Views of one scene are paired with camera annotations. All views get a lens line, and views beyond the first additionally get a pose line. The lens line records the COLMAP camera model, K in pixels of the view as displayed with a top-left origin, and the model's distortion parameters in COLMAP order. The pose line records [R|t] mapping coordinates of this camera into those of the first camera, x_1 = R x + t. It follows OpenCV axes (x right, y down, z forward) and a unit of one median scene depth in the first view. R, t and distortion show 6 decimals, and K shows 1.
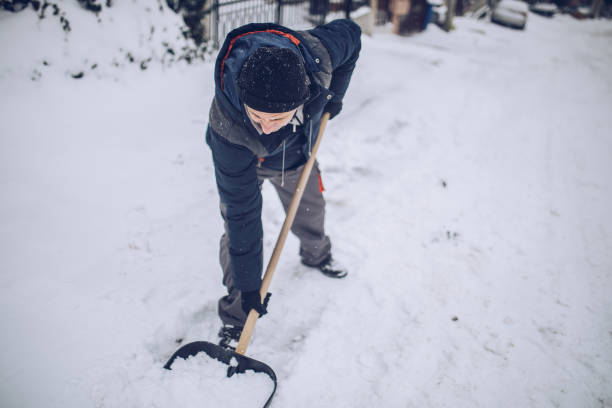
lens RADIAL K [[598.2, 0, 306.0], [0, 598.2, 204.0], [0, 0, 1]] dist [0.019790, -0.001097]
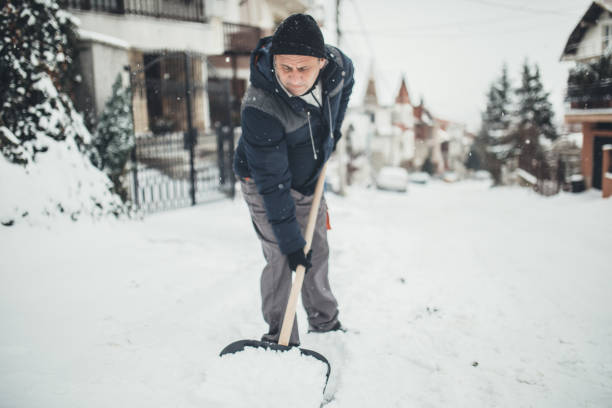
lens RADIAL K [[598.2, 0, 306.0], [0, 598.2, 204.0], [0, 0, 1]] dist [0.019790, -0.001097]
pose [[0.974010, -0.132166, 0.183949, -0.077927], [0.184311, 0.934515, -0.304485, 0.104244], [-0.131661, 0.330475, 0.934586, 0.043491]]
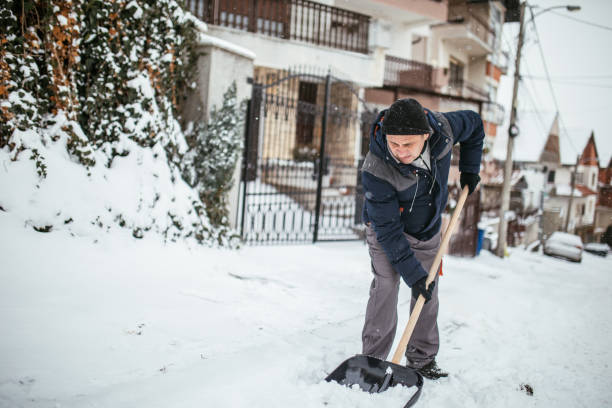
lens RADIAL K [[594.8, 0, 306.0], [0, 594.8, 204.0], [0, 0, 1]] dist [-0.166211, 0.407926]
pose [[0.995789, 0.006759, -0.091422, 0.030855], [-0.042160, 0.919320, -0.391246, 0.036474], [0.081402, 0.393453, 0.915734, 0.246645]]
